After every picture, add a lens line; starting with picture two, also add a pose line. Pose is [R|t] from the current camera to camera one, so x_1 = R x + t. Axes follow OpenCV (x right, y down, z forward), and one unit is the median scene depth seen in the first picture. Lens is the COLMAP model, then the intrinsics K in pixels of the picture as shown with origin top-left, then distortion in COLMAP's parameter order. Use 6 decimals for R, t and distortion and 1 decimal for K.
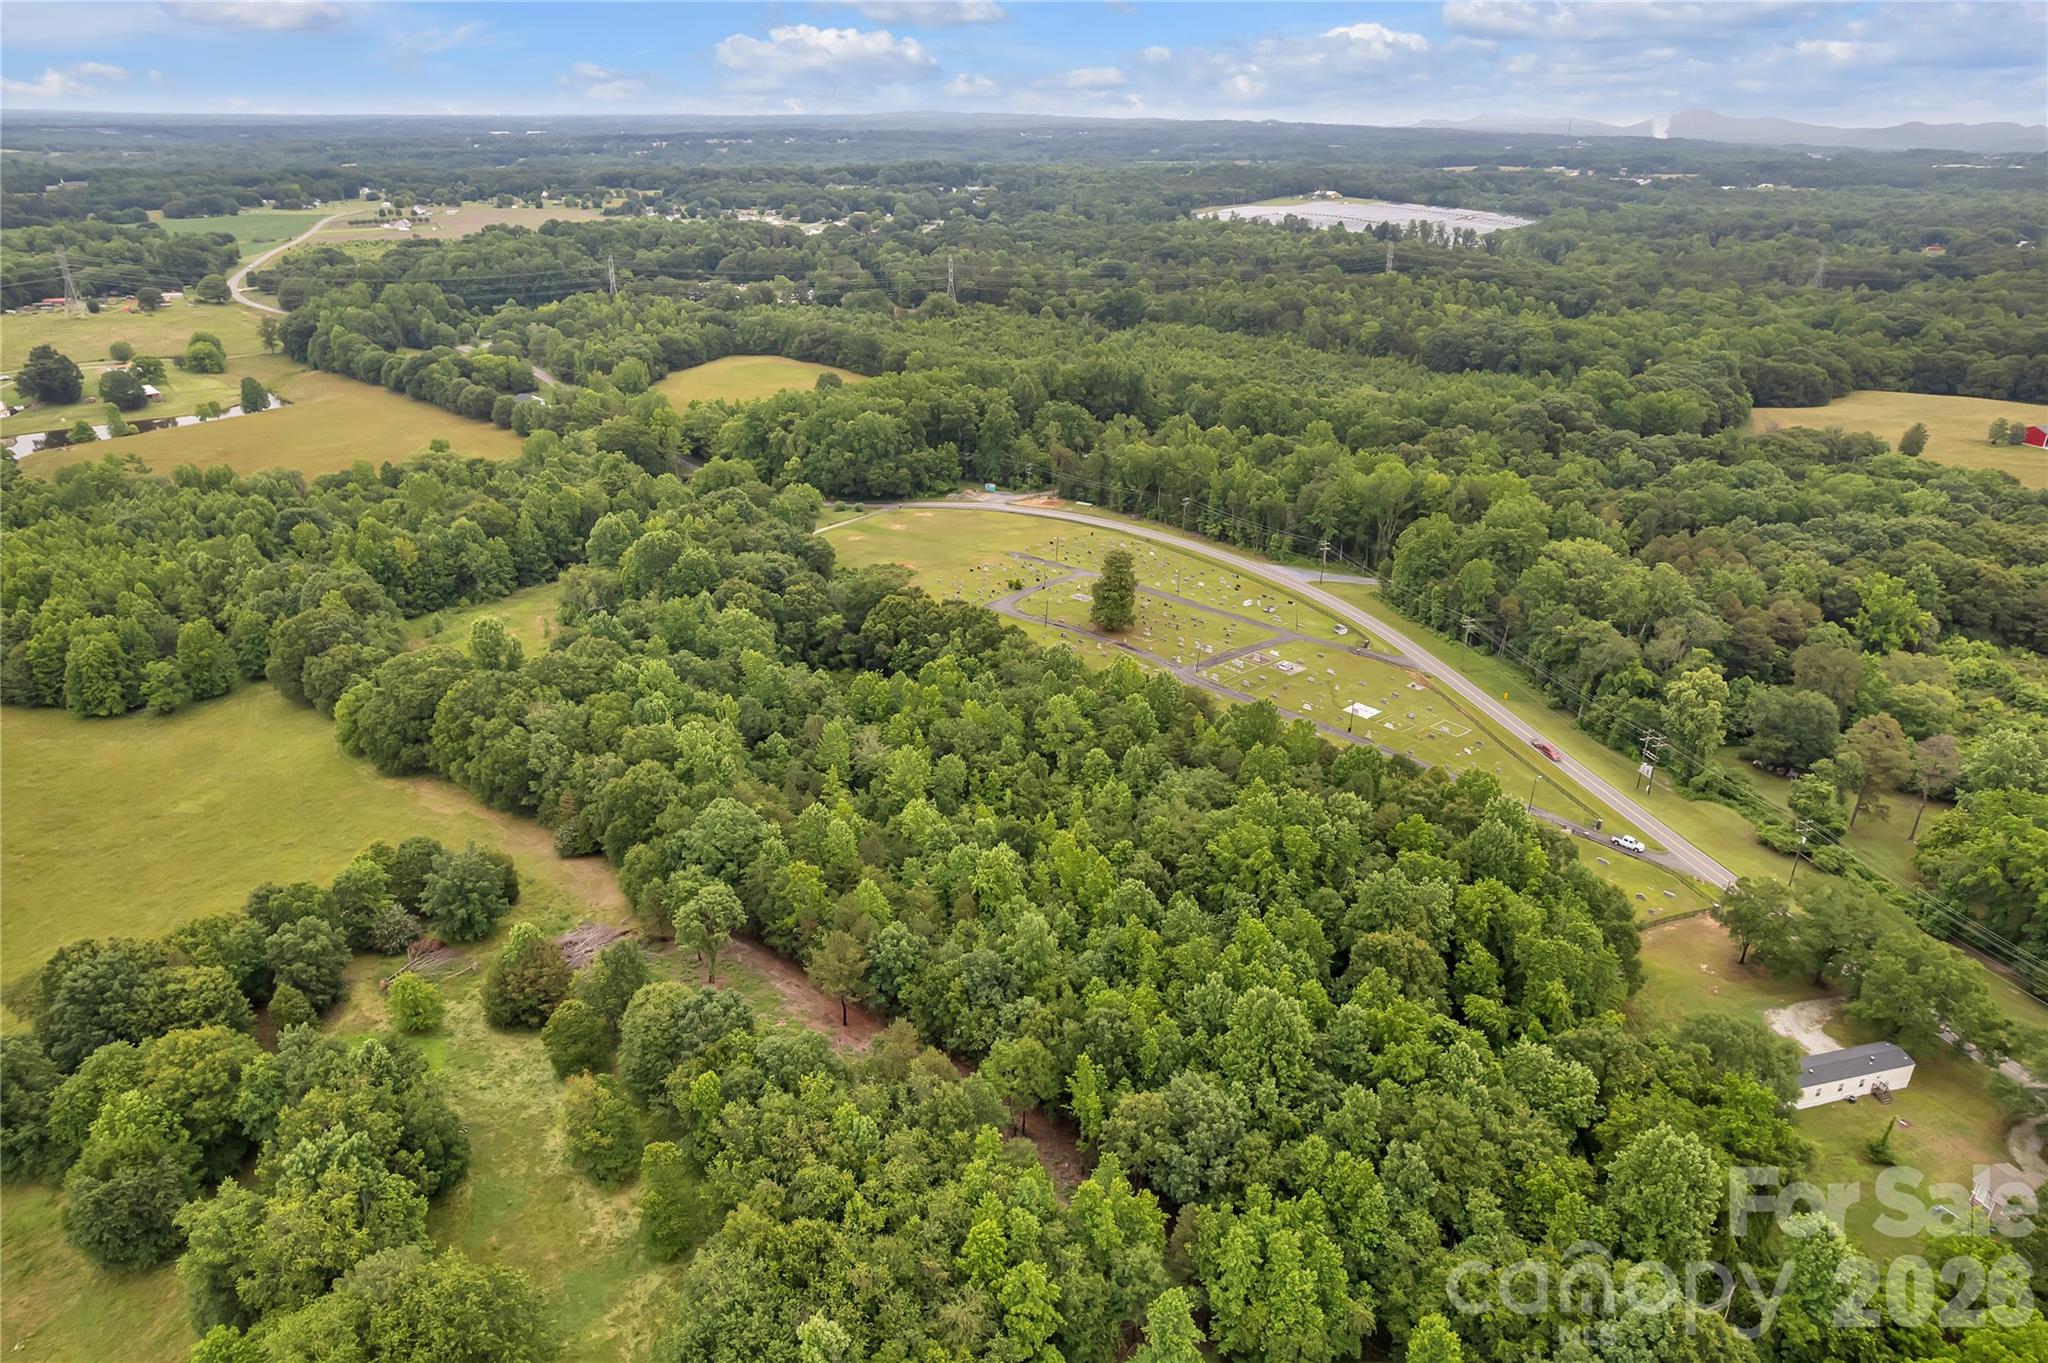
lens RADIAL K [[1321.5, 0, 1024.0], [0, 1321.5, 681.5], [0, 0, 1]] dist [-0.082681, 0.076214]
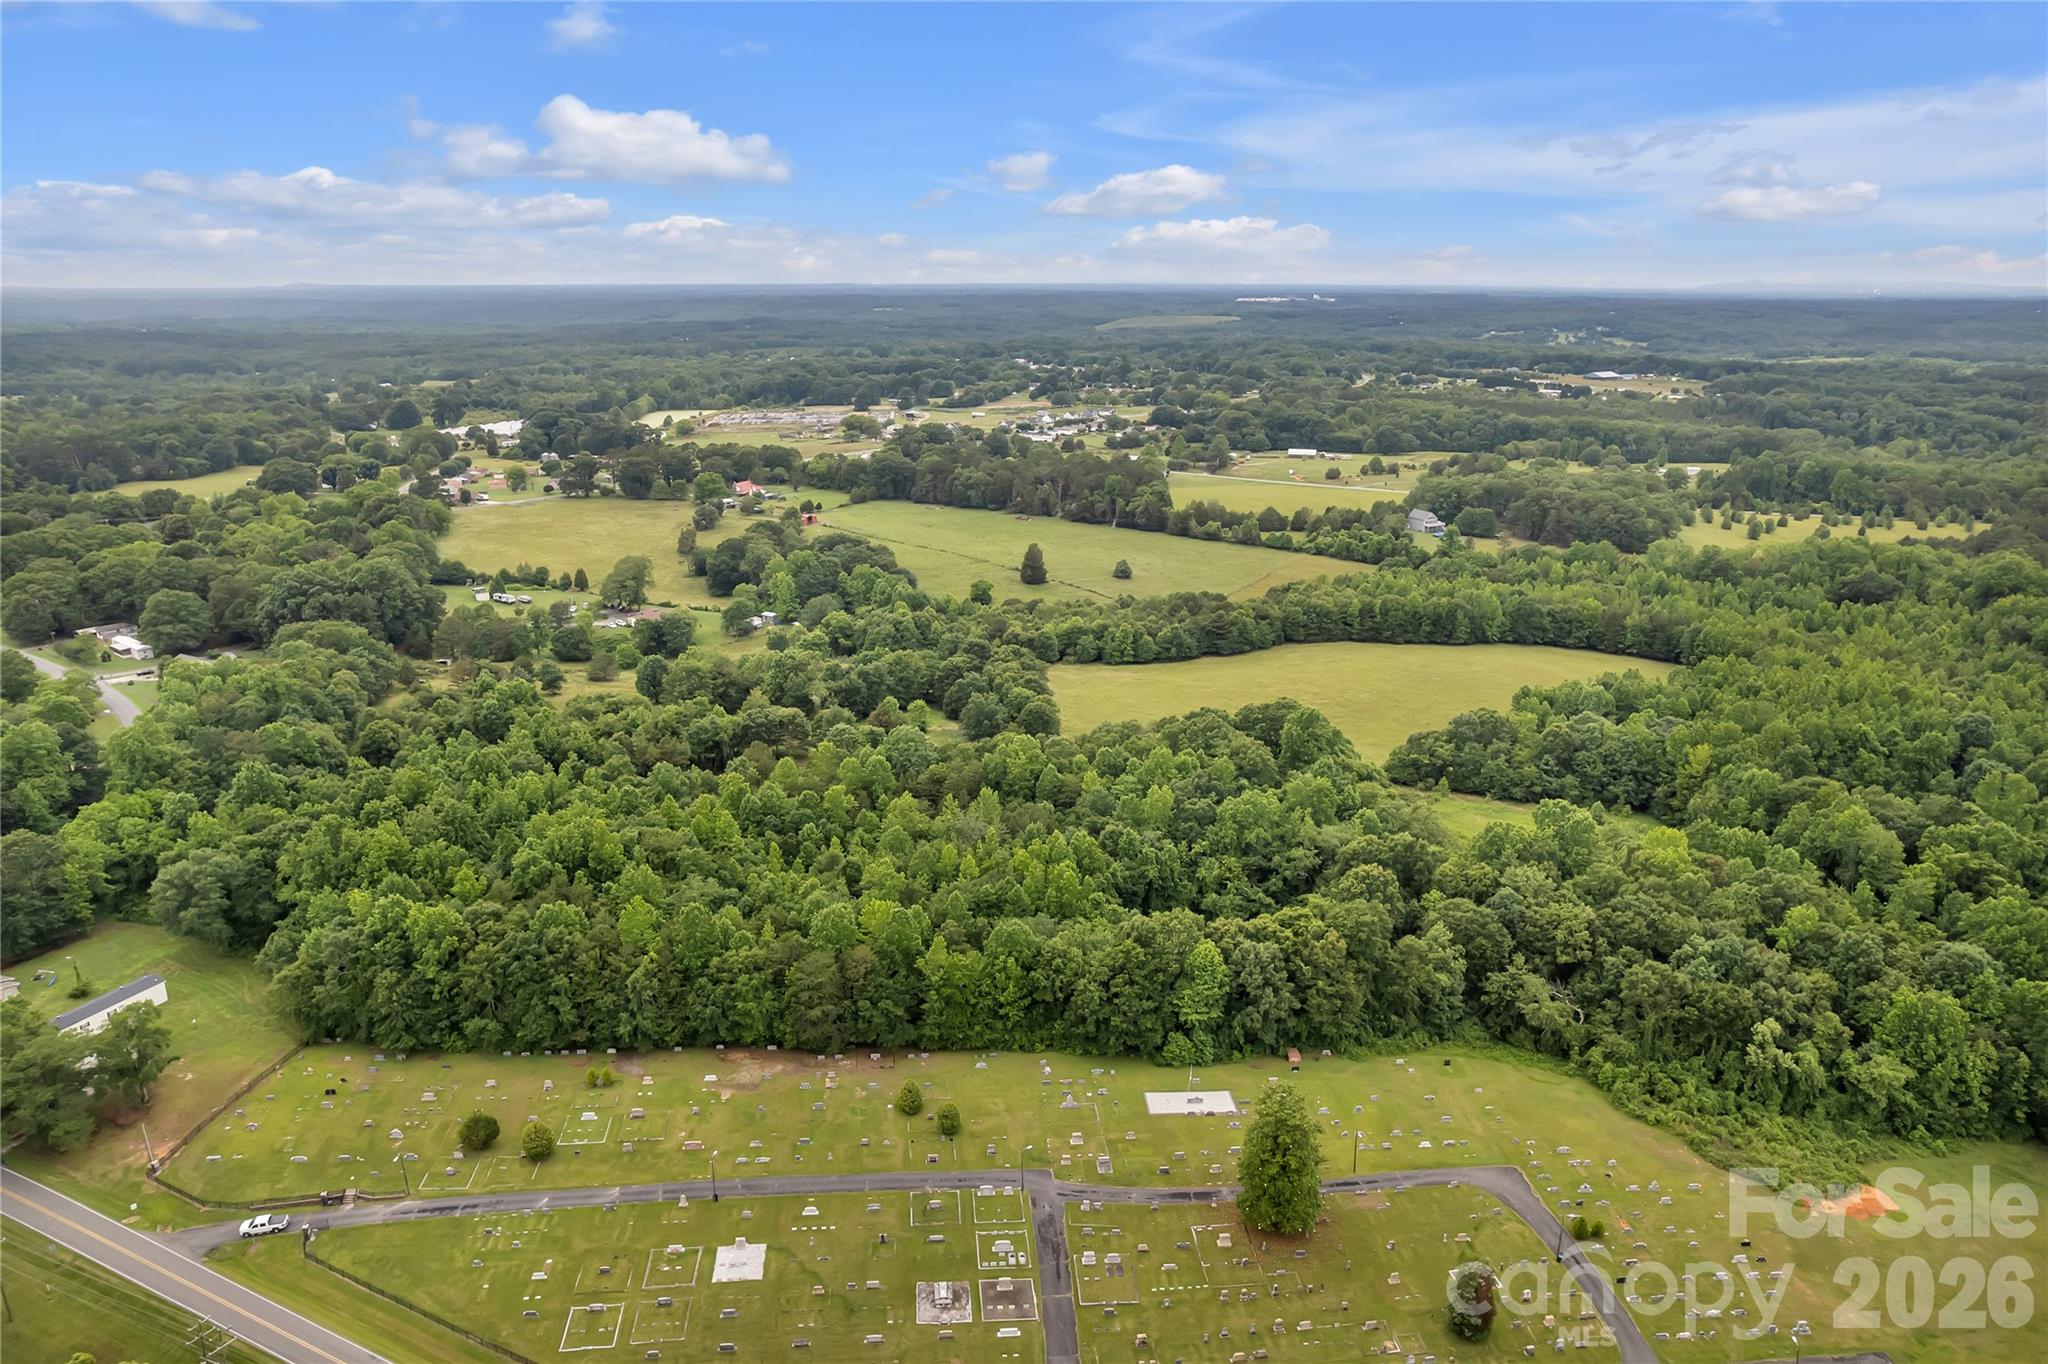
lens RADIAL K [[1343.0, 0, 1024.0], [0, 1343.0, 682.0], [0, 0, 1]] dist [-0.078931, 0.070718]
pose [[-0.629286, 0.211518, -0.747837, 0.365172], [-0.320238, 0.806192, 0.497496, -0.335125], [0.708129, 0.552553, -0.439589, 0.780474]]
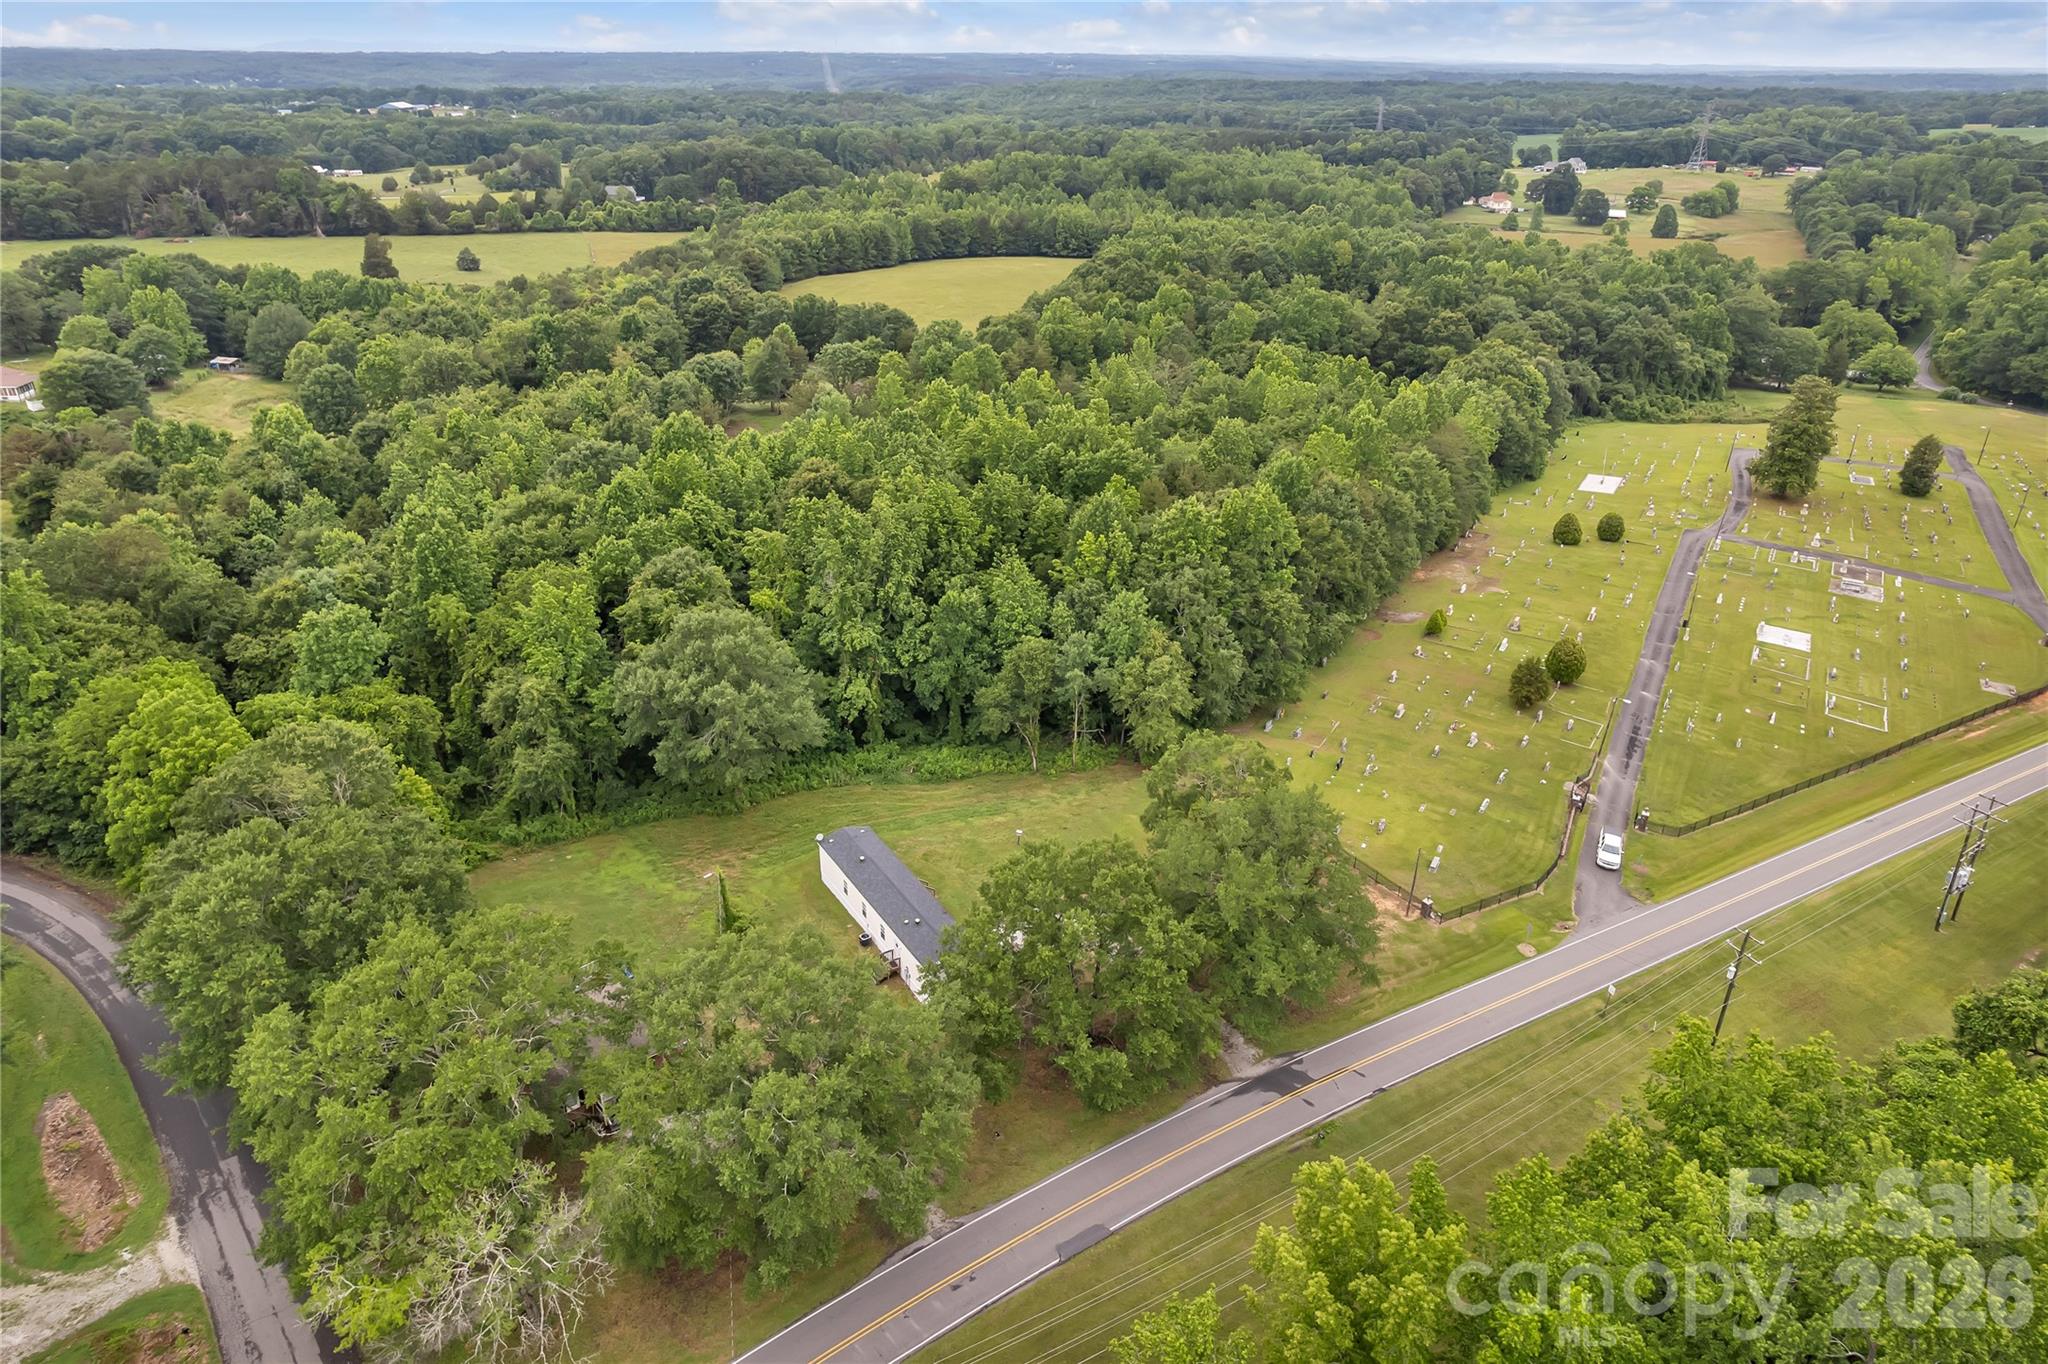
lens RADIAL K [[1321.5, 0, 1024.0], [0, 1321.5, 682.0], [0, 0, 1]] dist [-0.082681, 0.076214]
pose [[0.271437, 0.410924, -0.870324, 0.444627], [-0.390255, 0.873592, 0.290754, 0.002424], [0.879786, 0.260727, 0.397490, 0.301809]]
